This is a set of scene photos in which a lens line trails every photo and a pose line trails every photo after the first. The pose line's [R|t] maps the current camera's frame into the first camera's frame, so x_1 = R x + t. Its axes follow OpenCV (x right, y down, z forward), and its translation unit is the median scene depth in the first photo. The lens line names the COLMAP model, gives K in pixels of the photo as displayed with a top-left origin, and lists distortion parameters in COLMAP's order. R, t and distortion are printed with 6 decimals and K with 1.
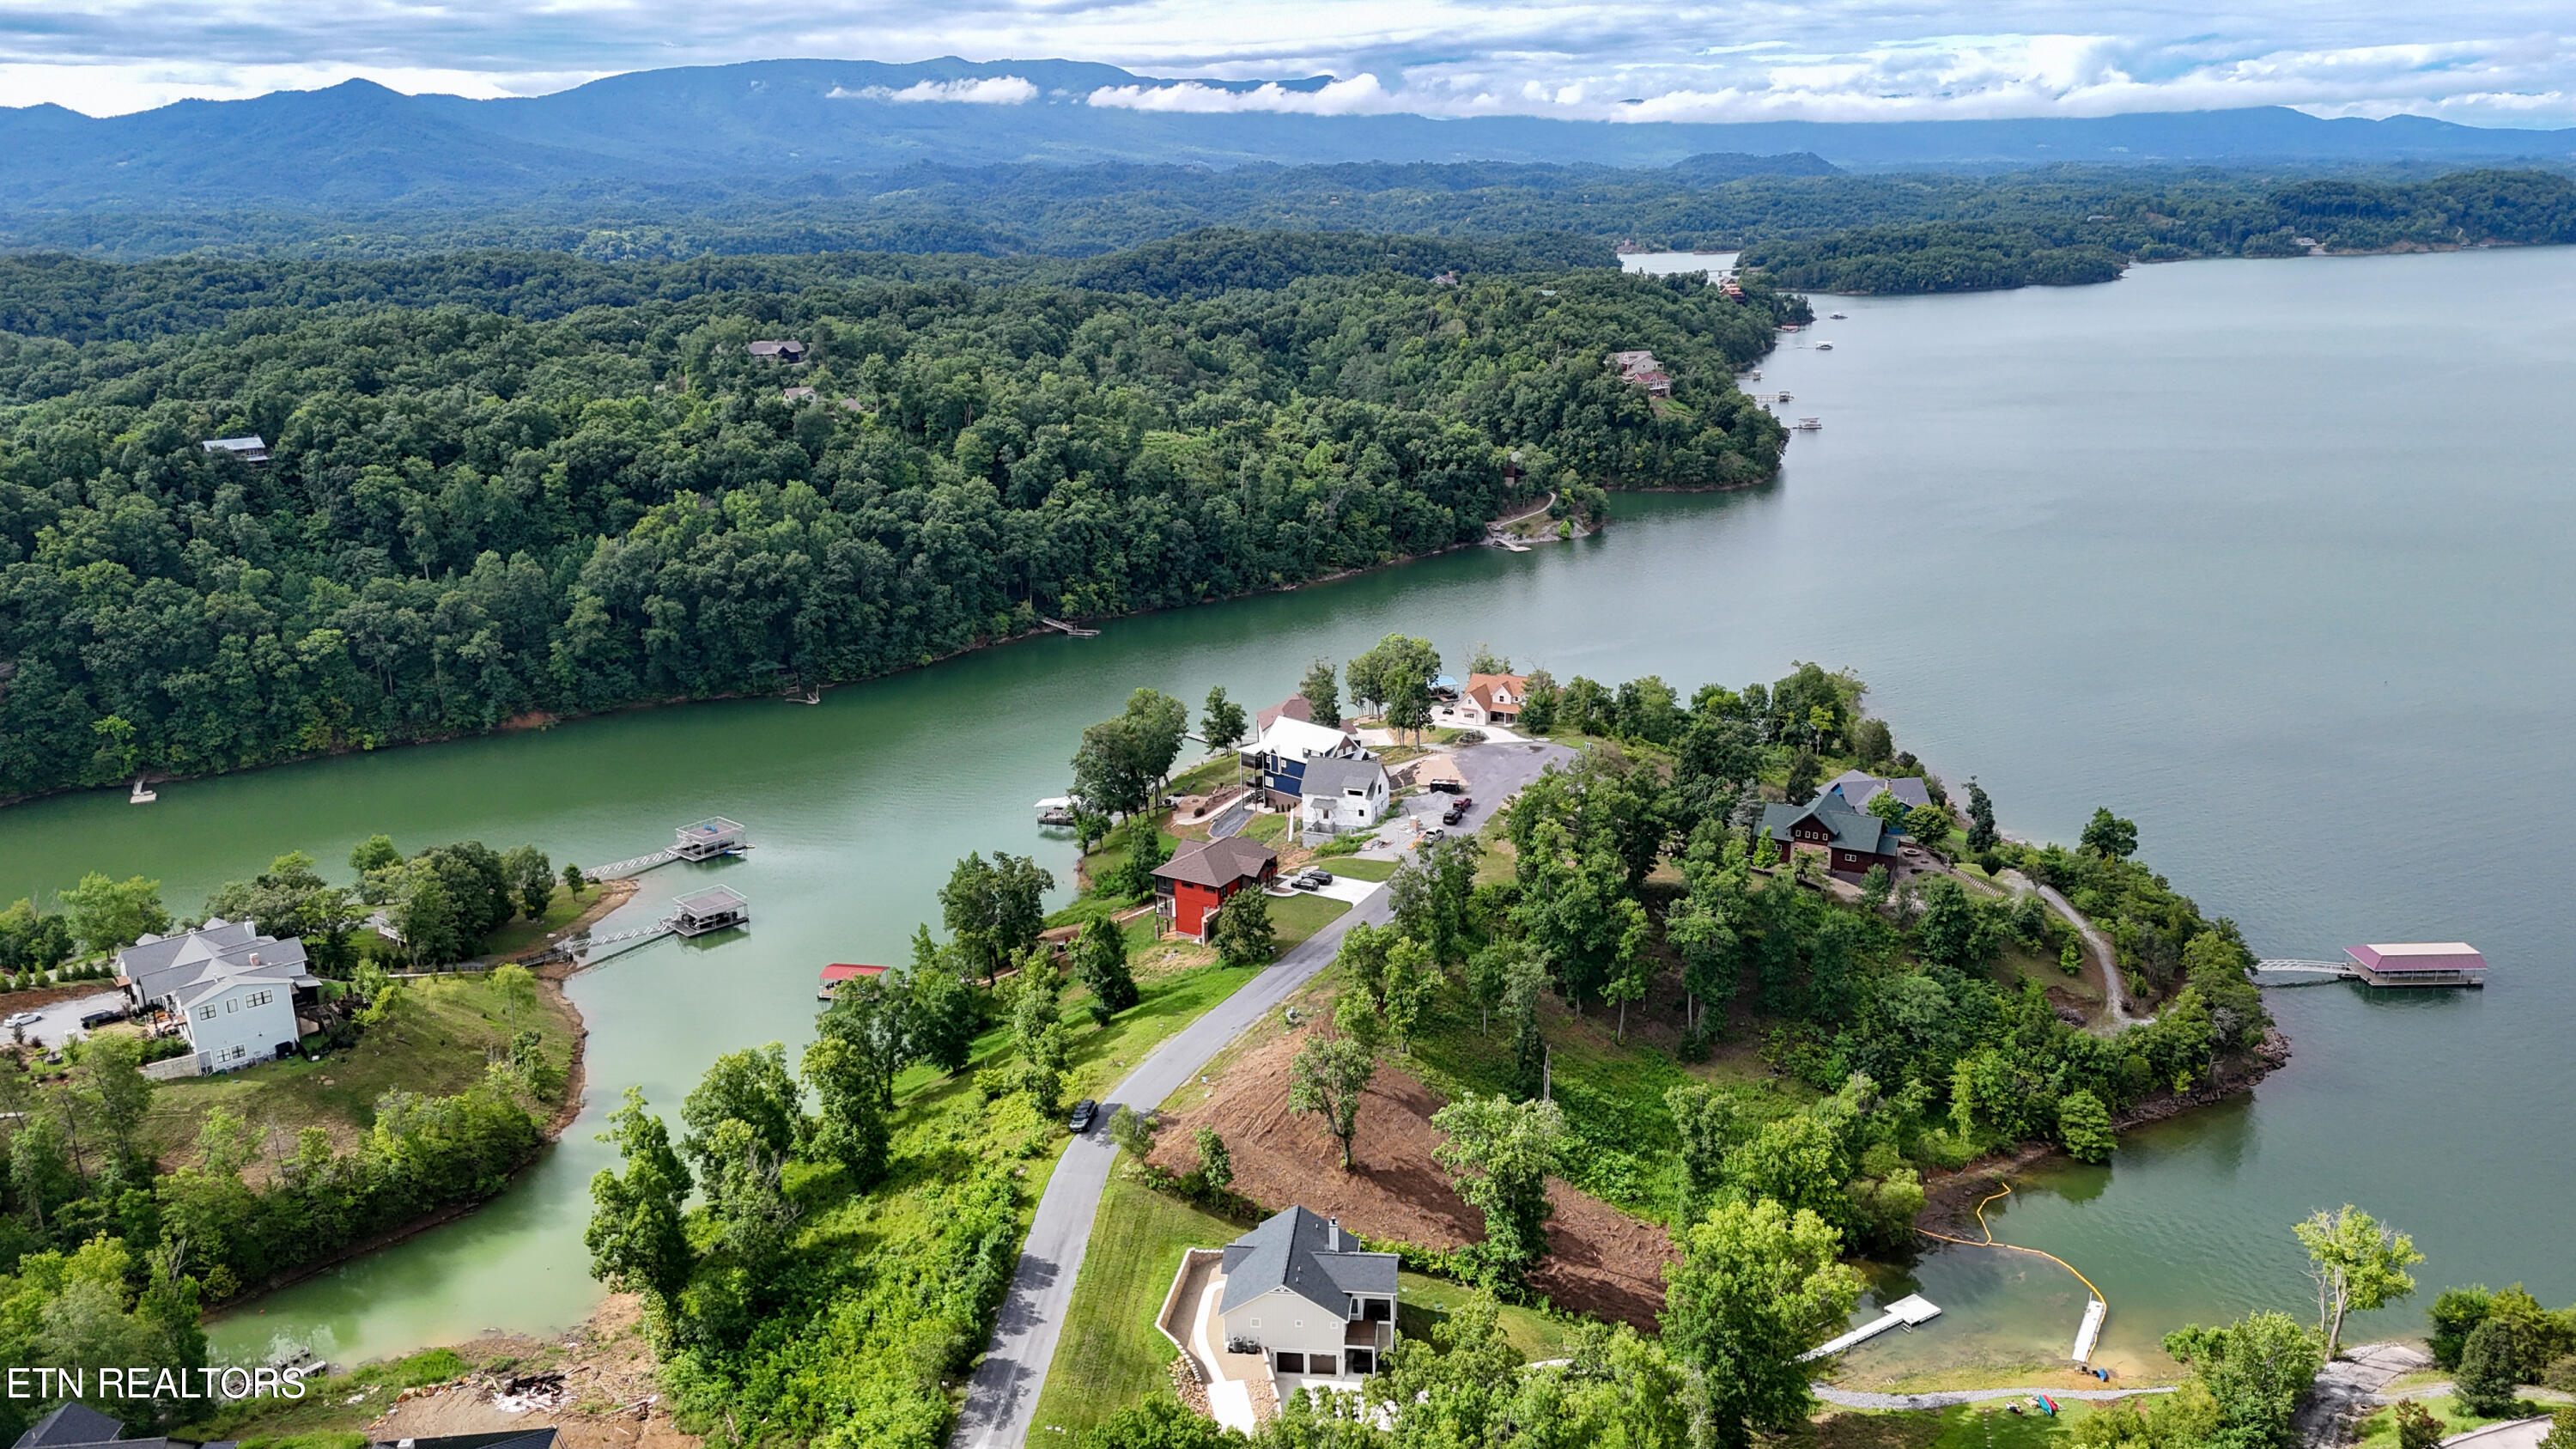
lens RADIAL K [[1885.8, 0, 1281.5], [0, 1885.8, 719.2], [0, 0, 1]] dist [0.083093, -0.085223]
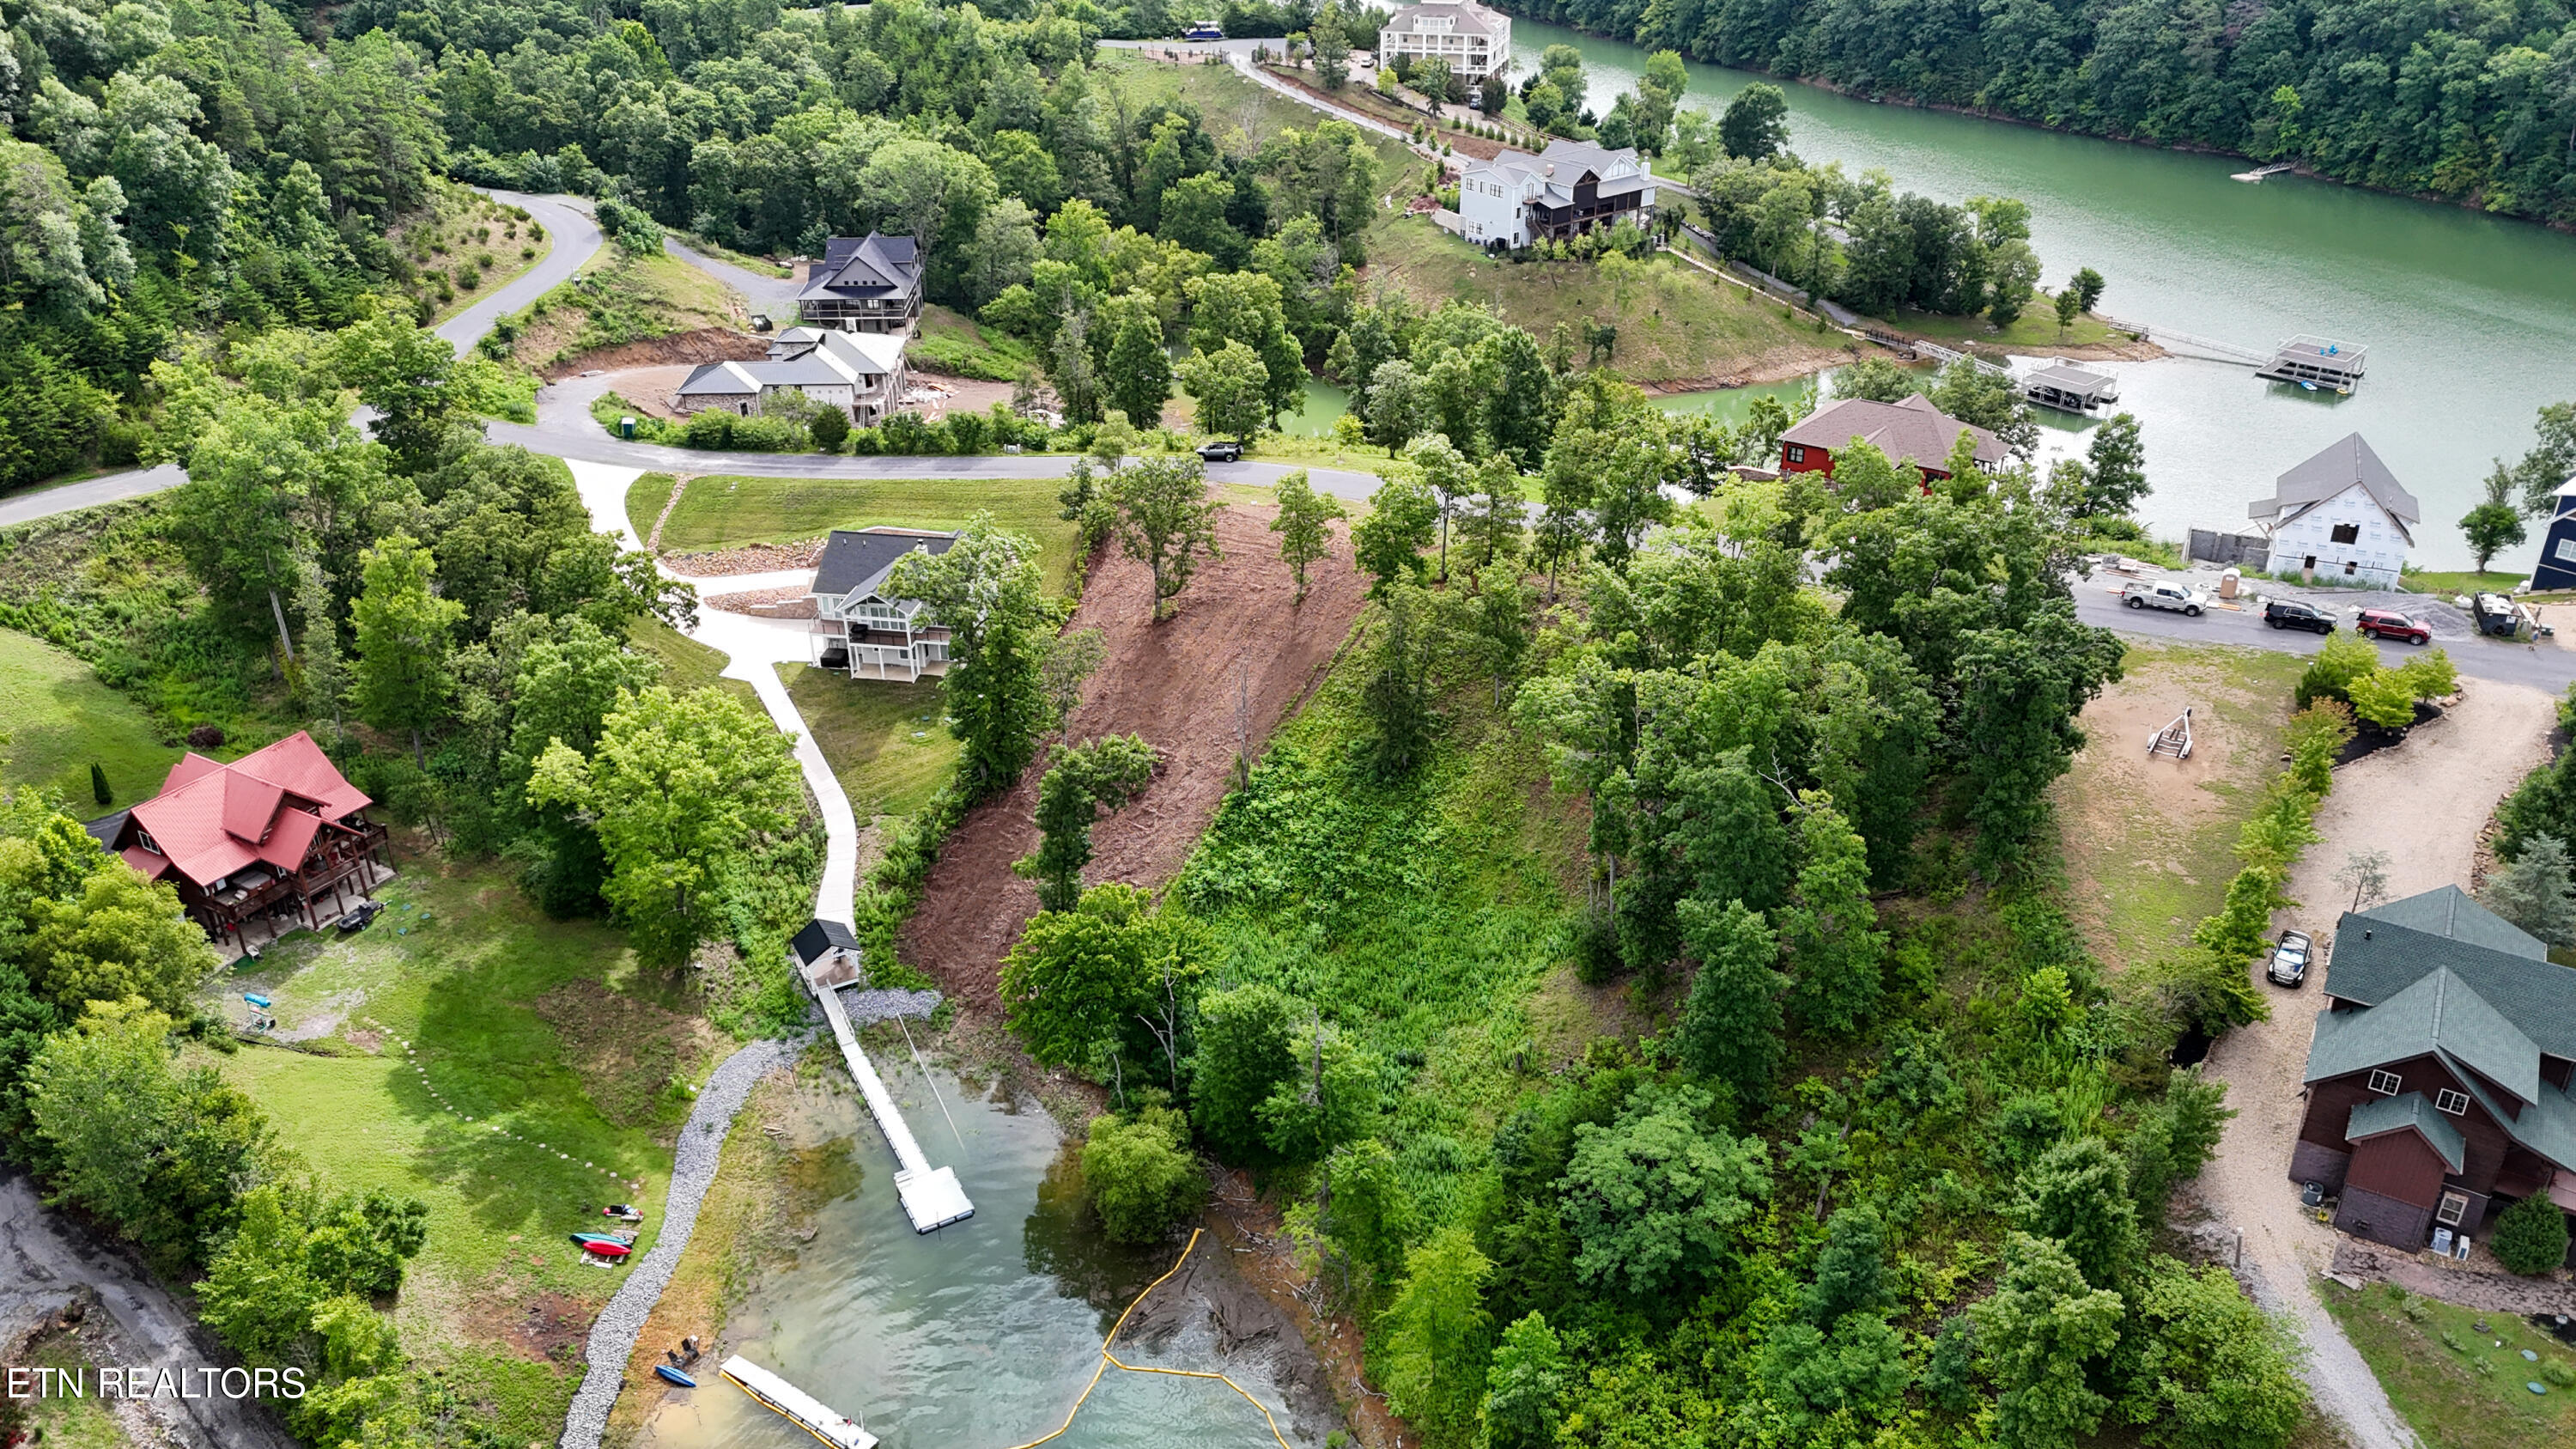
lens RADIAL K [[1890.2, 0, 1283.6], [0, 1890.2, 717.0], [0, 0, 1]] dist [0.074148, -0.066562]
pose [[-0.055348, 0.485564, -0.872448, 0.289602], [-0.262526, 0.835966, 0.481914, -0.050354], [0.963336, 0.255713, 0.081204, 0.382845]]
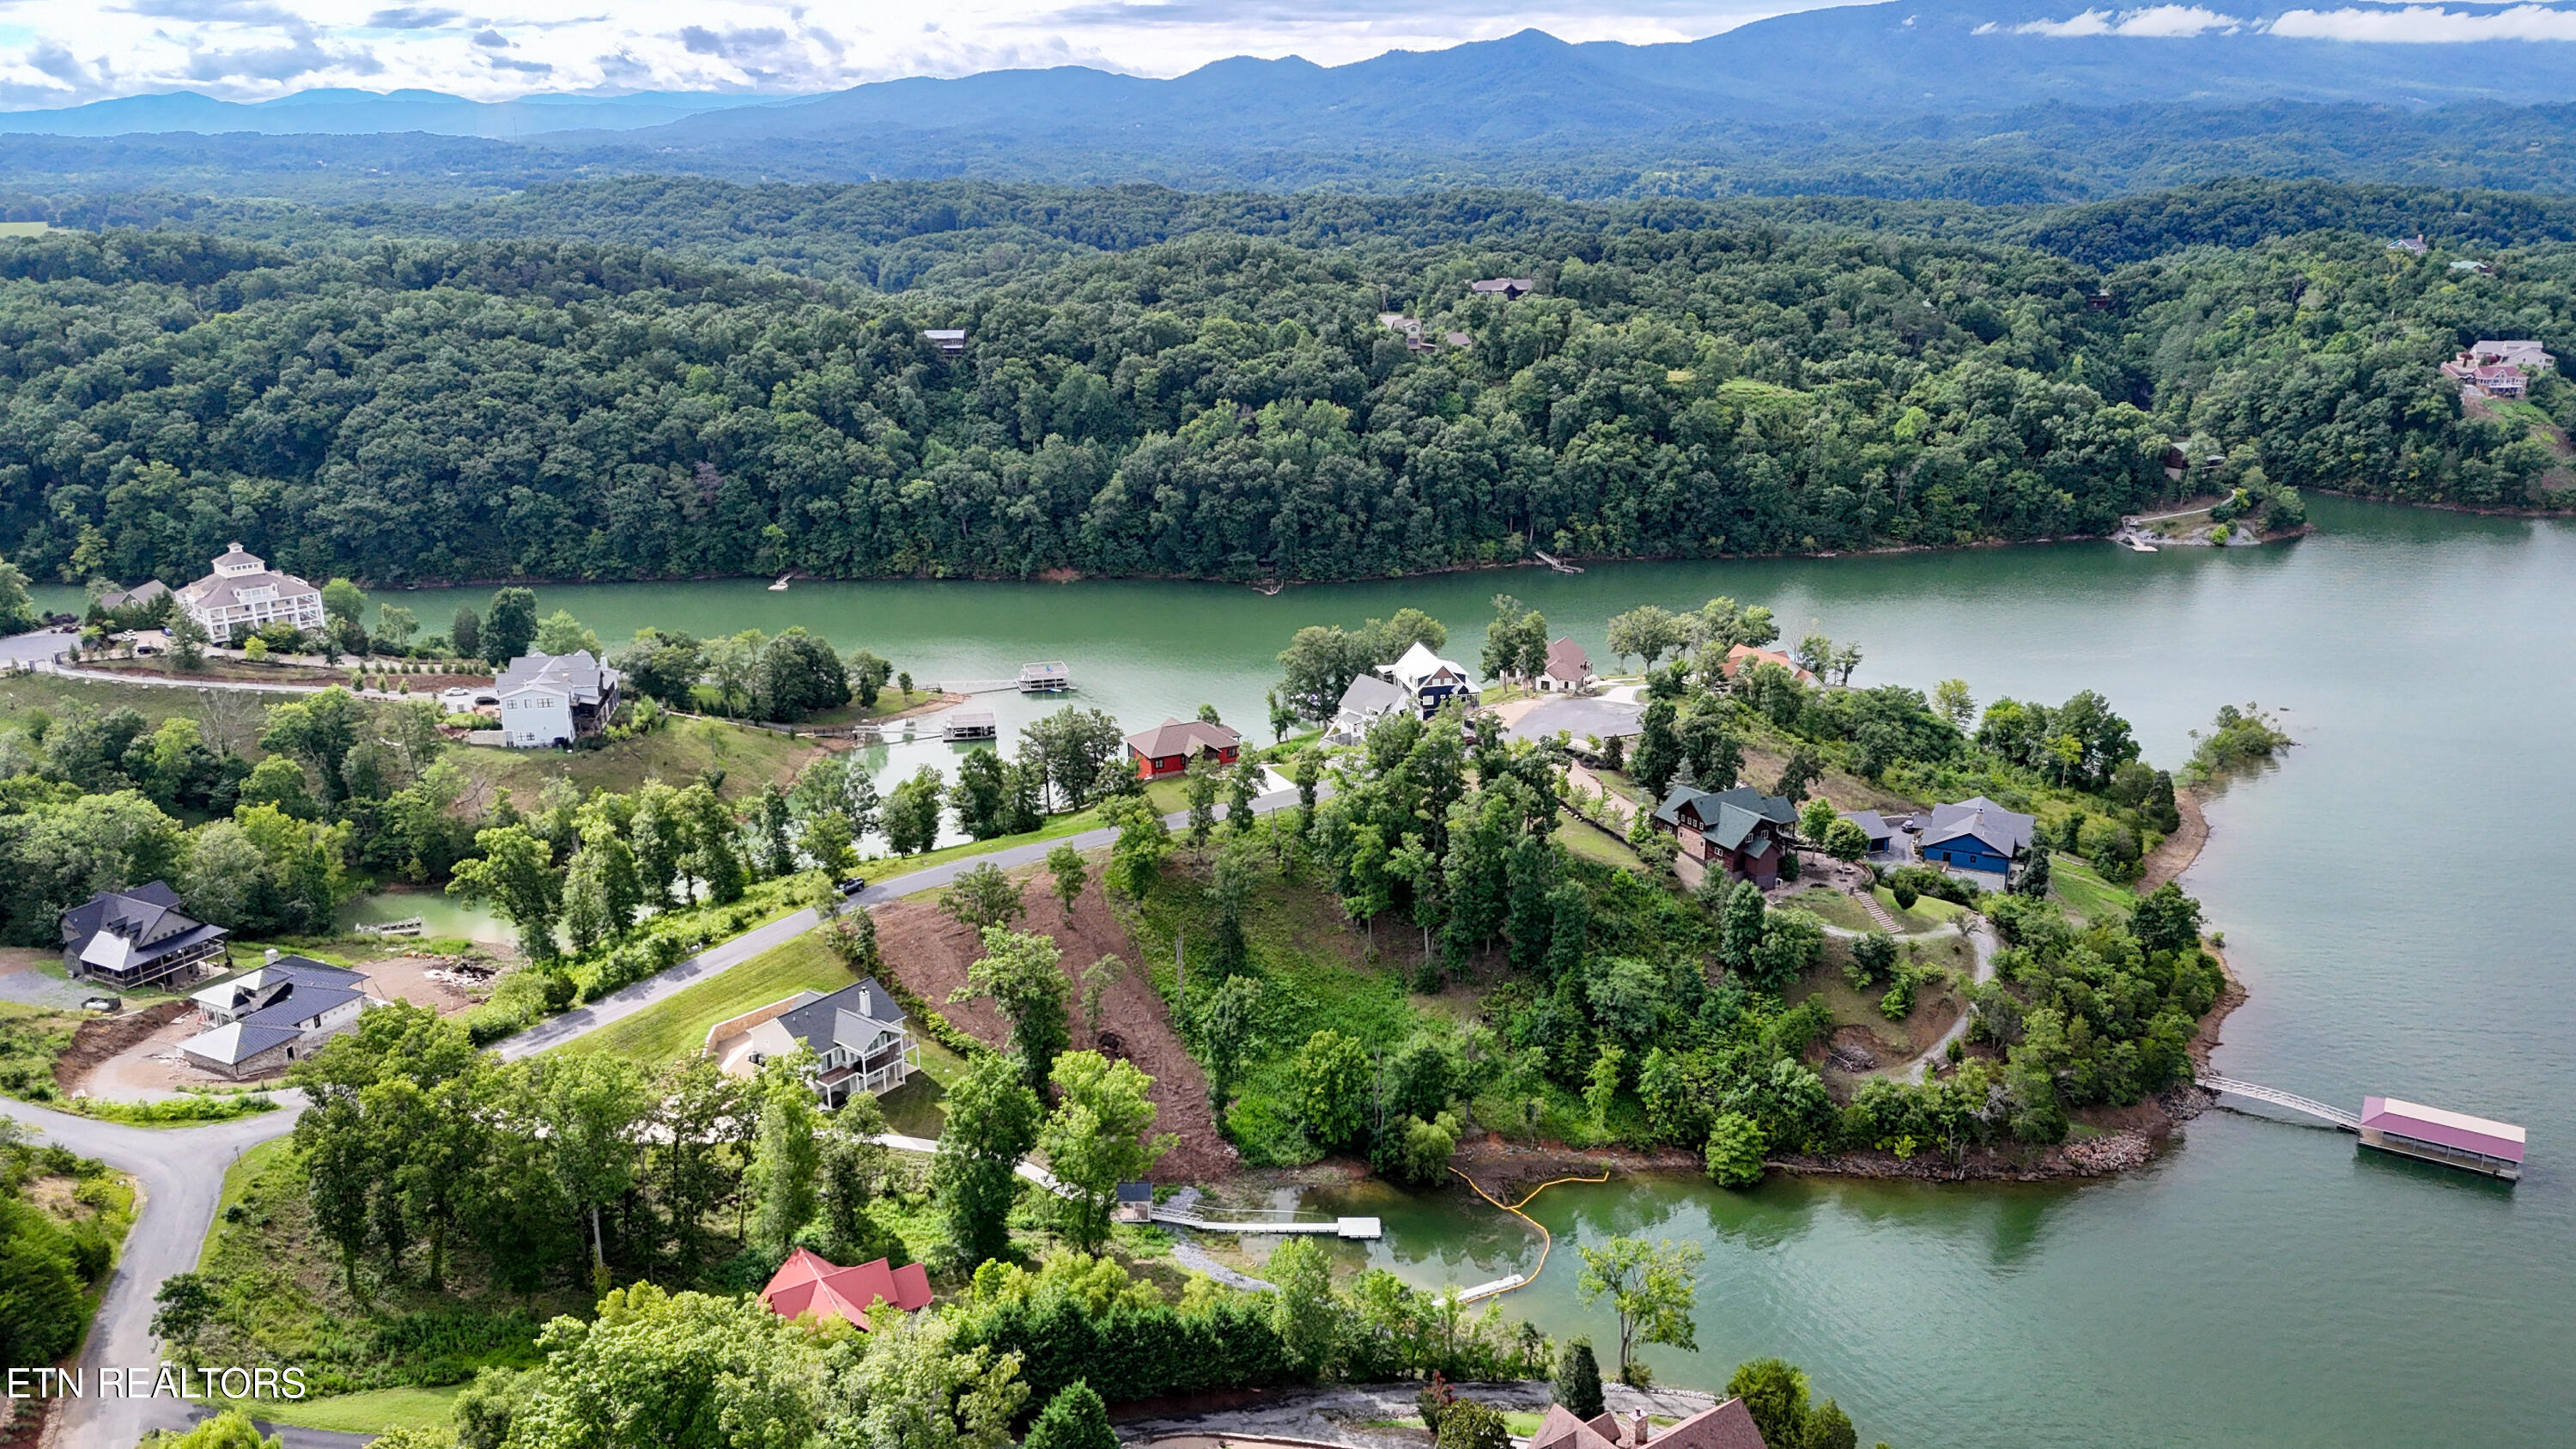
lens RADIAL K [[1885.8, 0, 1281.5], [0, 1885.8, 719.2], [0, 0, 1]] dist [0.083093, -0.085223]
pose [[0.842708, 0.171783, -0.510230, 0.293778], [-0.157235, 0.984939, 0.071914, -0.013967], [0.514899, 0.019623, 0.857026, 0.026982]]
